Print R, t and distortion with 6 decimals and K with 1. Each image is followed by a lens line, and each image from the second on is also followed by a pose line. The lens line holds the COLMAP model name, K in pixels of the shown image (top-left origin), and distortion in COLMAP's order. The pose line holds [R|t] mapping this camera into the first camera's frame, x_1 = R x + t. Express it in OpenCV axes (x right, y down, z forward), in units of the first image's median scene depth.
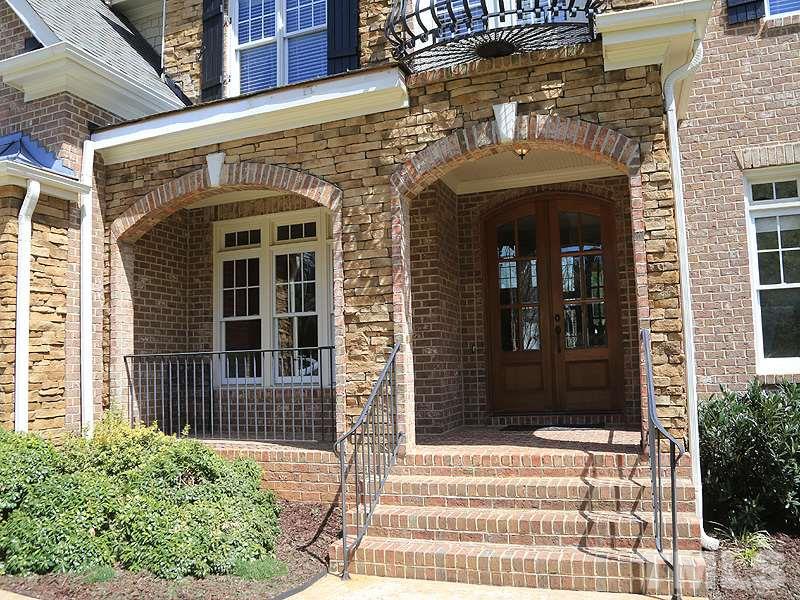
lens RADIAL K [[666.2, 0, 400.0], [0, 666.2, 300.0], [0, 0, 1]] dist [-0.073321, -0.000570]
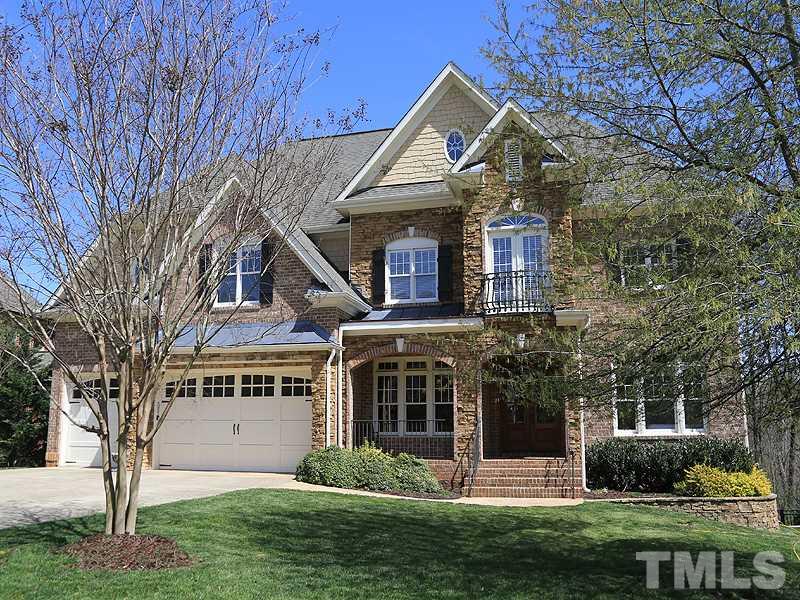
lens RADIAL K [[666.2, 0, 400.0], [0, 666.2, 300.0], [0, 0, 1]] dist [-0.073321, -0.000570]
pose [[0.997284, 0.047274, 0.056474, -0.463832], [-0.041029, 0.993409, -0.107028, -0.107252], [-0.061162, 0.104421, 0.992651, -1.590526]]
